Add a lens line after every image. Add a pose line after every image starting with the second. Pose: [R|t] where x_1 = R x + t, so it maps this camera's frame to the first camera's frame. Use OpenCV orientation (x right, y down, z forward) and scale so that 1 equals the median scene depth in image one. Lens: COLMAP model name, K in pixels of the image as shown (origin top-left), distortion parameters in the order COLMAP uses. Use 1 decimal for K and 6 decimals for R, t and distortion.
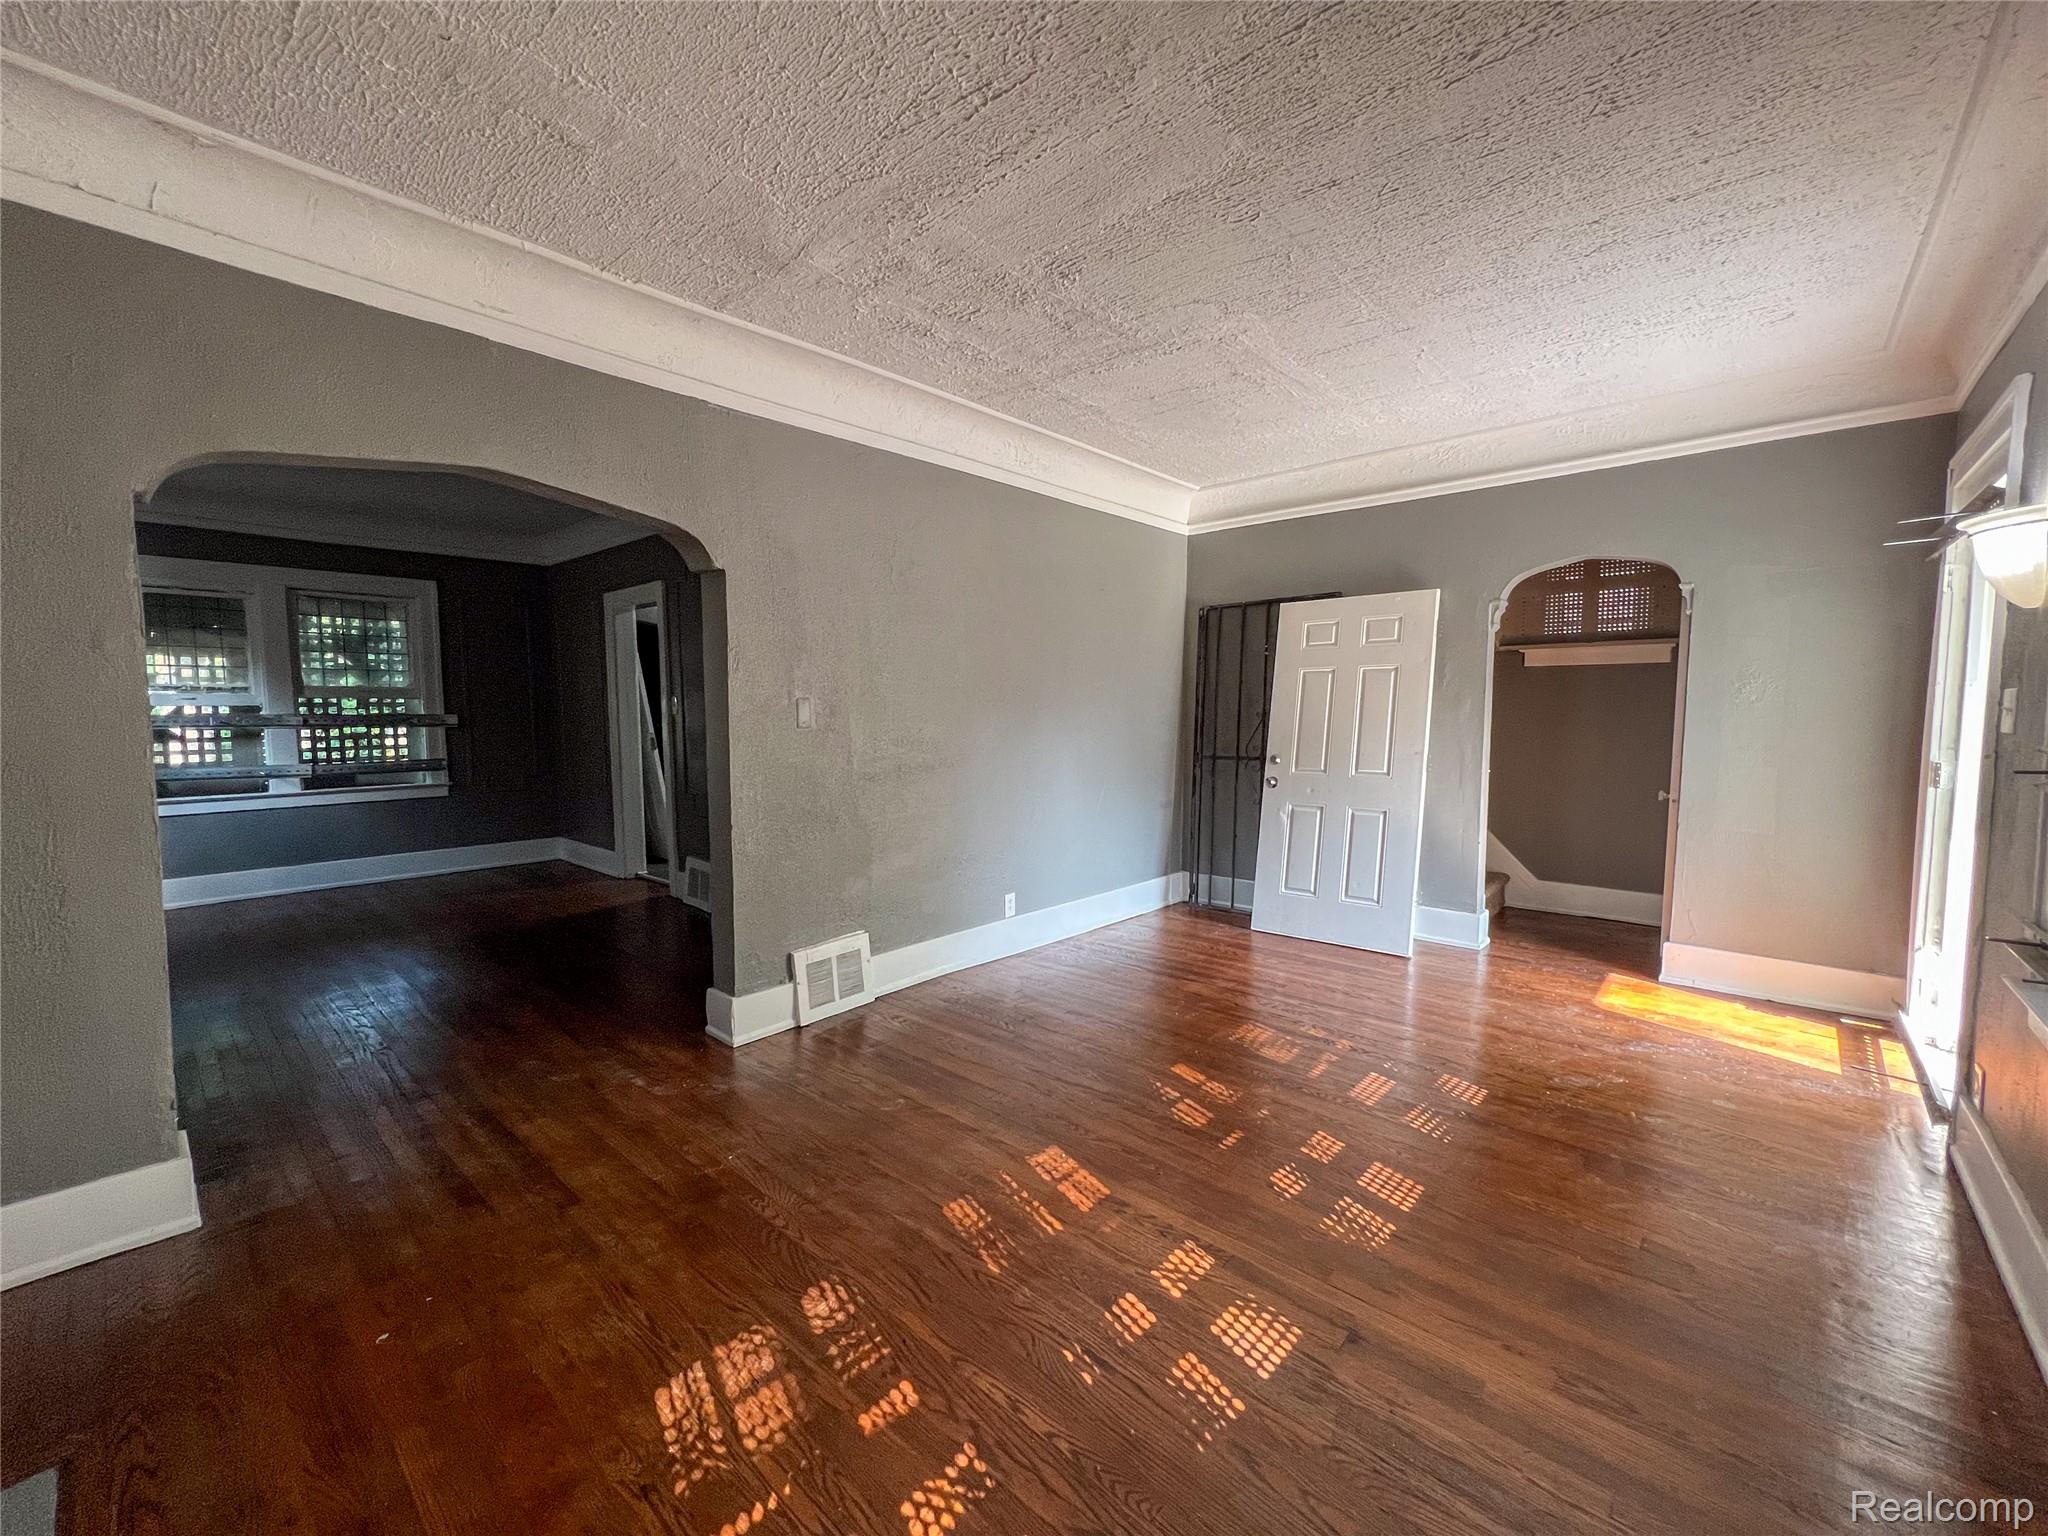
lens RADIAL K [[850.0, 0, 1048.7], [0, 850.0, 767.0], [0, 0, 1]] dist [-0.003014, 0.001827]
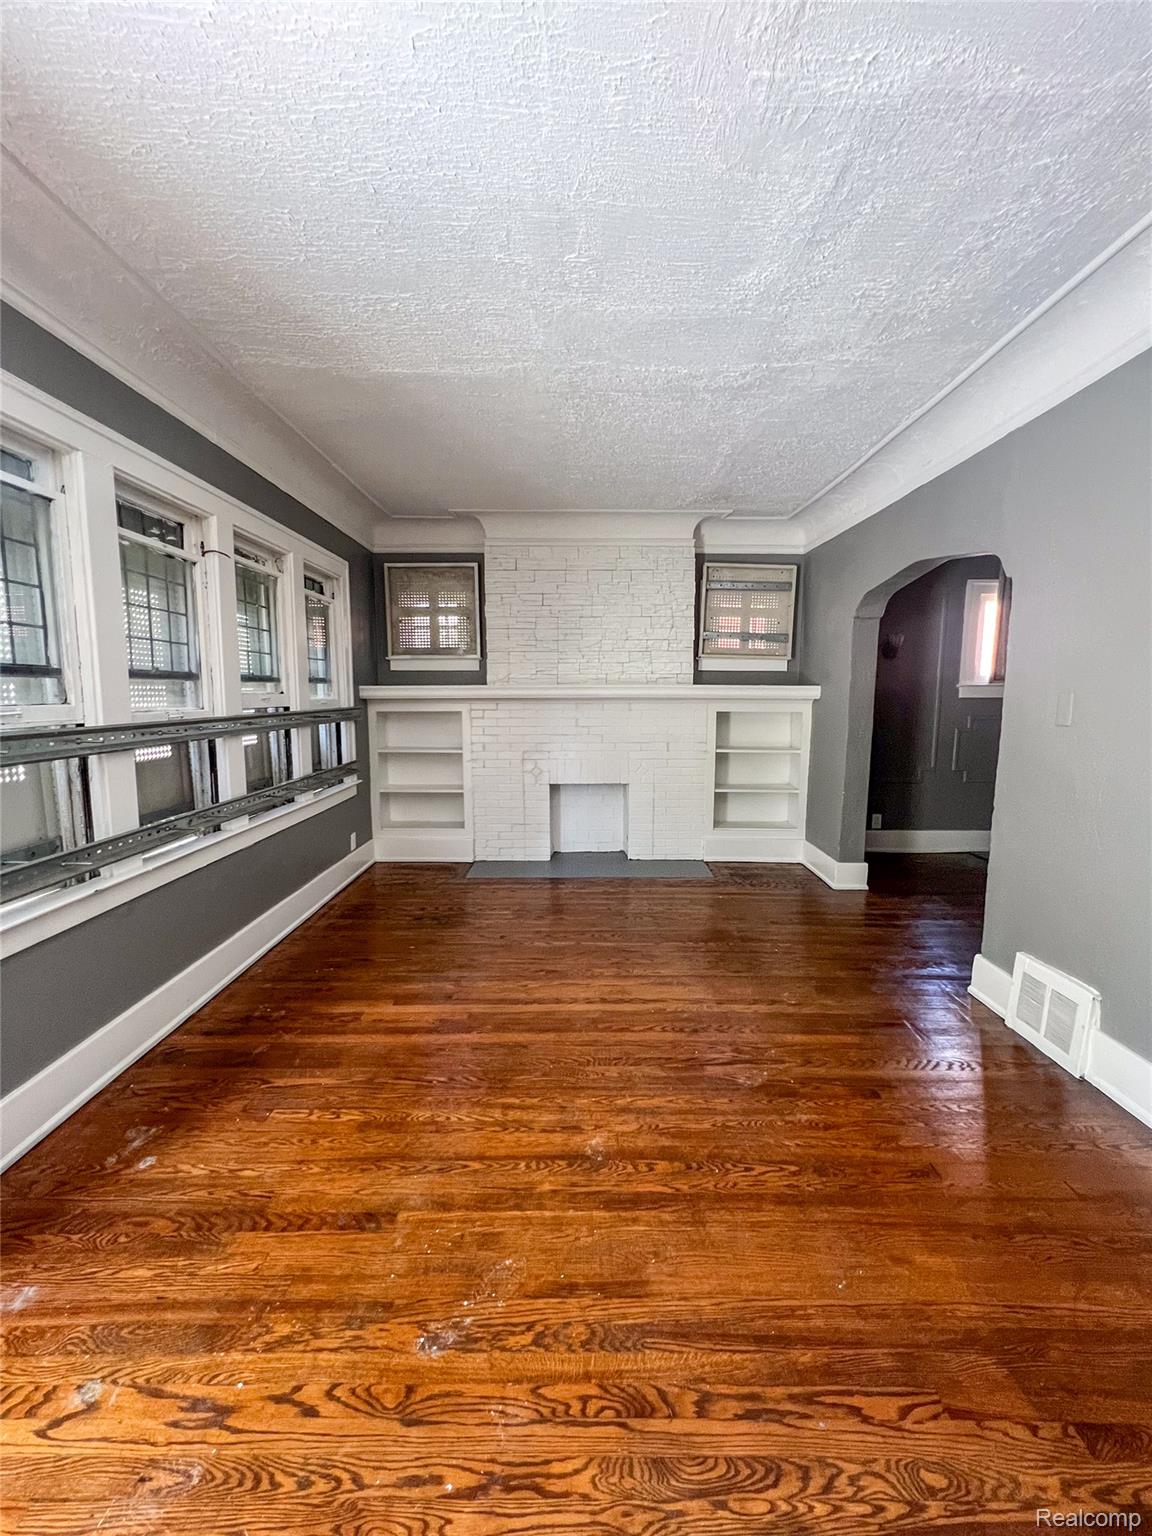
lens RADIAL K [[637.5, 0, 571.8], [0, 637.5, 770.0], [0, 0, 1]] dist [-0.003014, 0.001827]
pose [[-0.761223, 0.079422, -0.643608, 0.542515], [-0.050686, 0.982149, 0.181147, -0.095289], [0.646506, 0.170516, -0.743609, 1.151751]]
